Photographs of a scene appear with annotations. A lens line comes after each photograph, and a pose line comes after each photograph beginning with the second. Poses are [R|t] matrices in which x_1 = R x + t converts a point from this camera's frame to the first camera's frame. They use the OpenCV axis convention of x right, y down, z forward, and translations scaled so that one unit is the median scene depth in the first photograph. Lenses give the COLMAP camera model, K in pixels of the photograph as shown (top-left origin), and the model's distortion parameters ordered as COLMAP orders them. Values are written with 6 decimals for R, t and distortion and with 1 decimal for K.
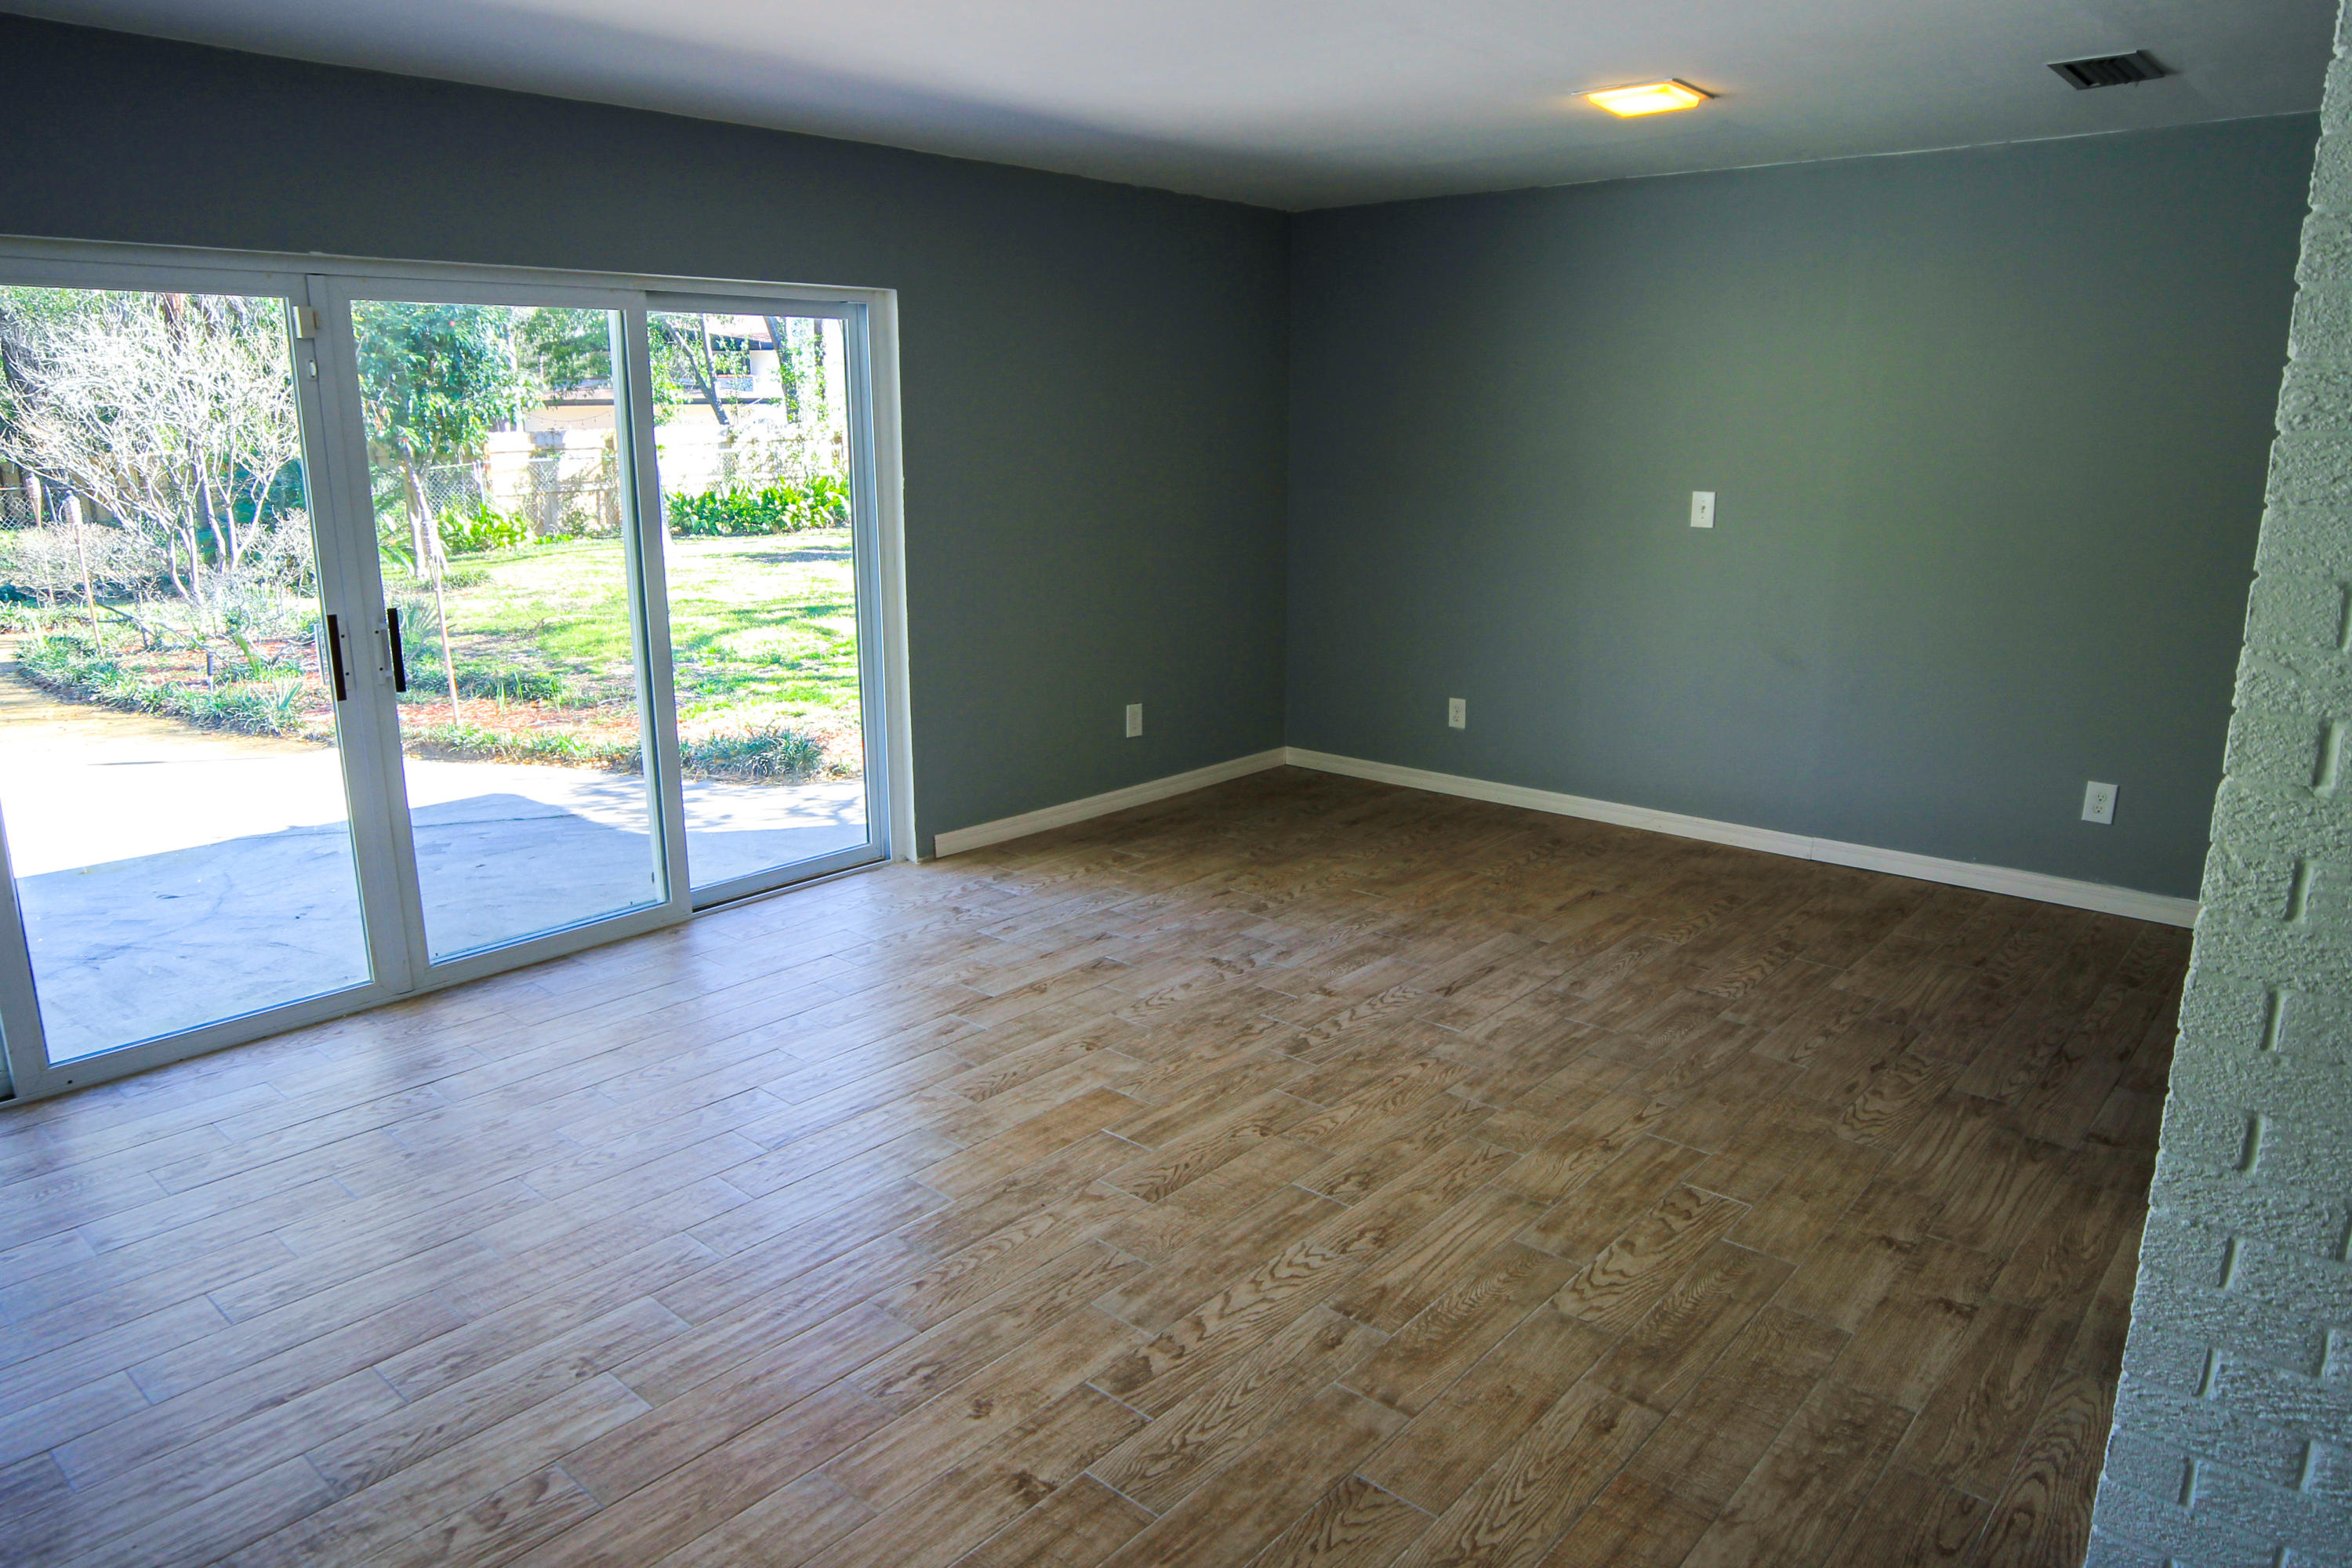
lens RADIAL K [[1530.8, 0, 1170.2], [0, 1530.8, 786.8], [0, 0, 1]] dist [-0.083537, 0.051841]
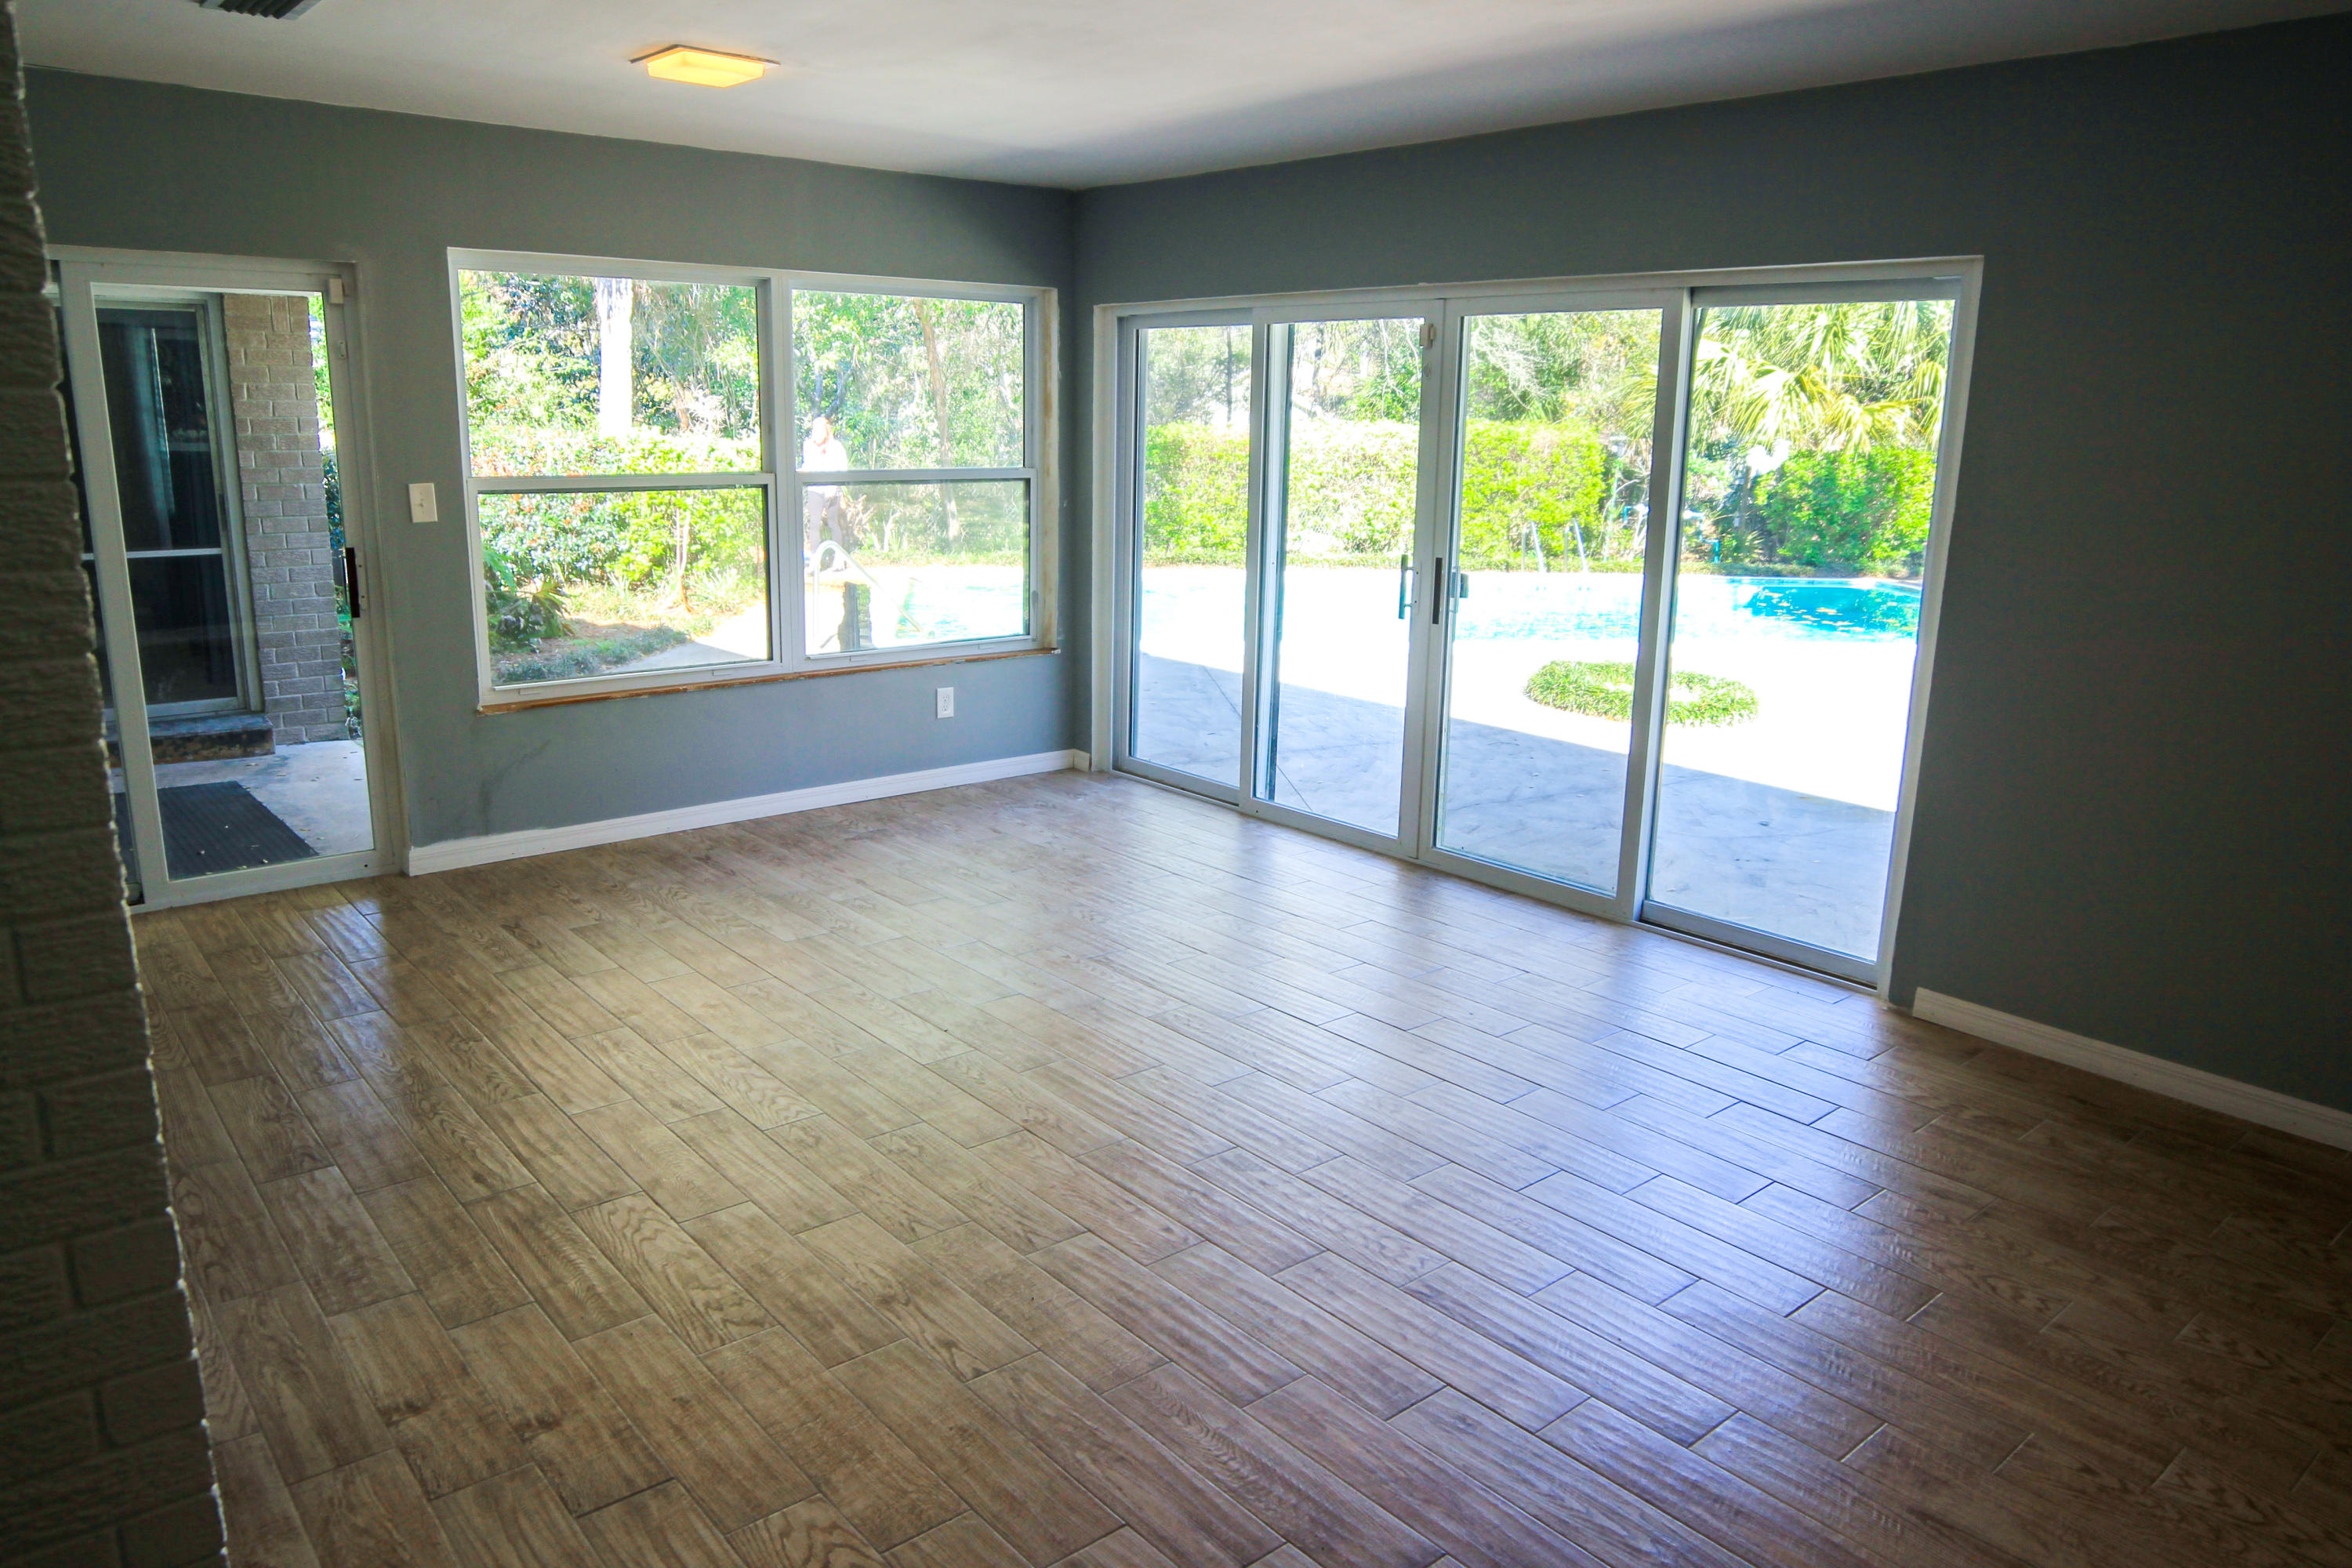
lens RADIAL K [[1596.1, 0, 1190.2], [0, 1596.1, 785.6], [0, 0, 1]] dist [-0.090625, 0.060437]
pose [[-0.142921, 0.224622, -0.963908, 0.885835], [-0.252941, 0.933275, 0.254988, -0.238684], [0.956867, 0.280255, -0.076569, 0.995085]]
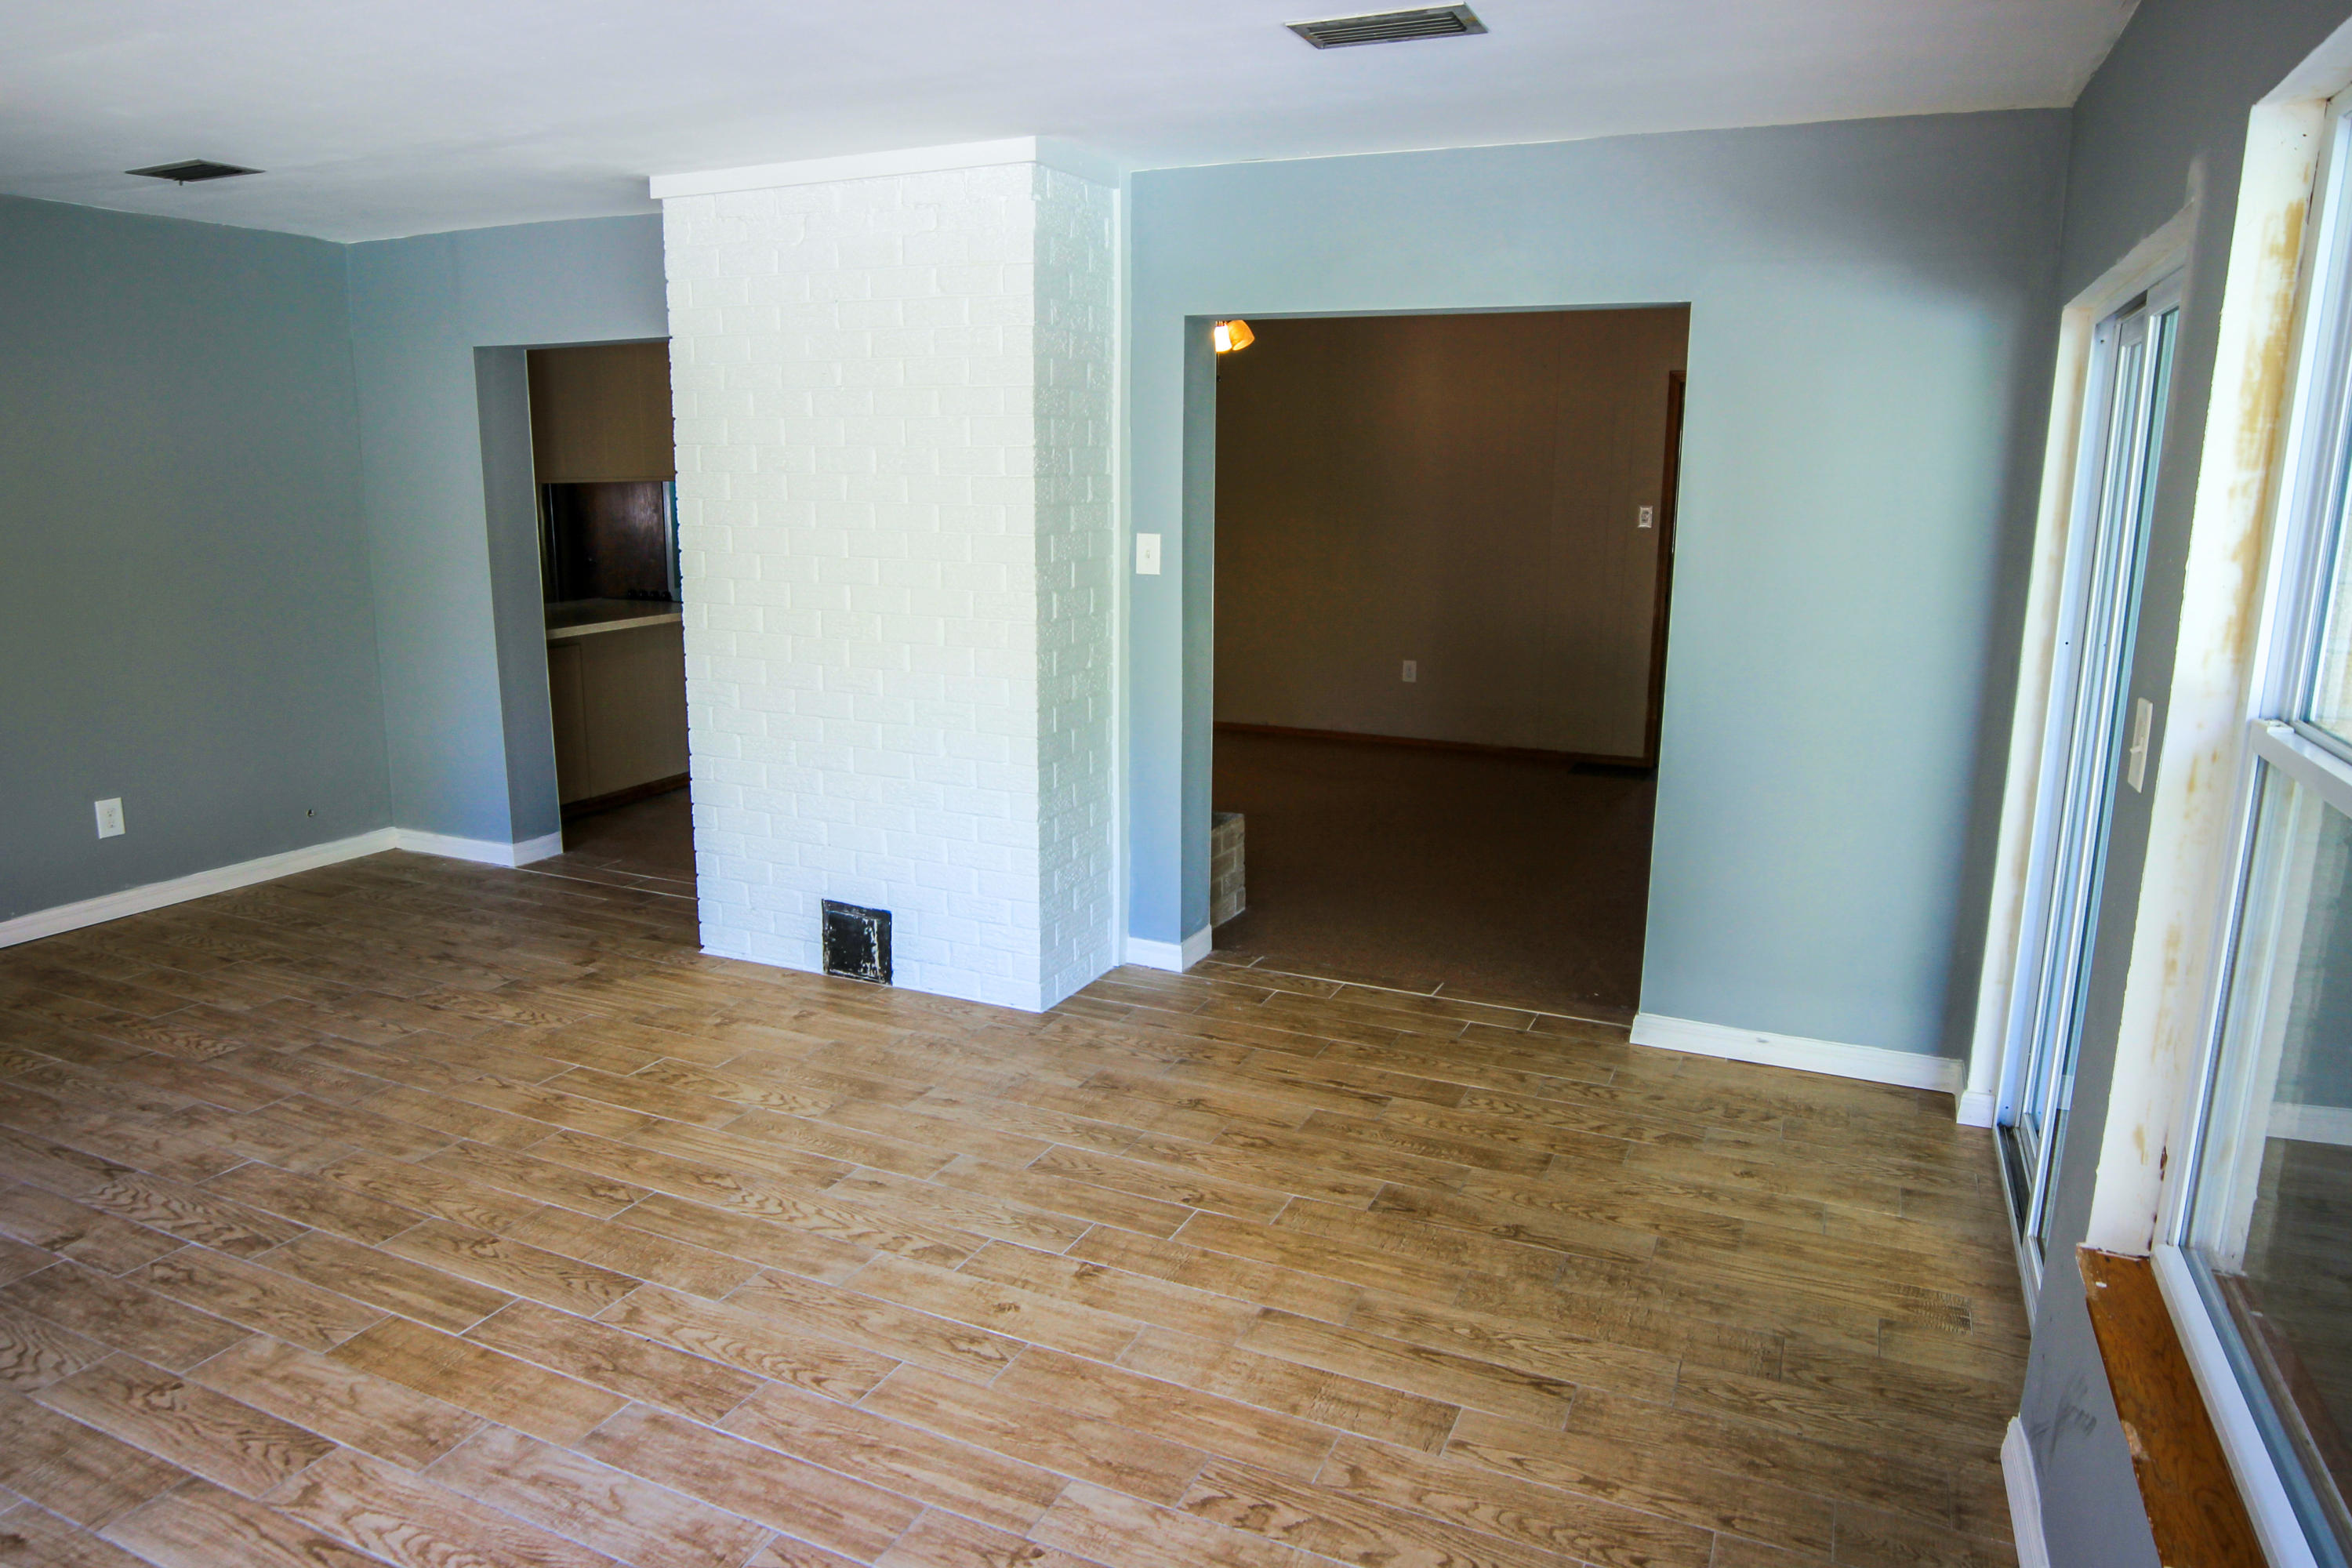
lens RADIAL K [[1530.8, 0, 1170.2], [0, 1530.8, 786.8], [0, 0, 1]] dist [-0.083537, 0.051841]
pose [[-0.284769, -0.200659, 0.937359, -0.761256], [0.217631, 0.938779, 0.267079, -0.165827], [-0.933565, 0.280054, -0.223666, 0.658407]]
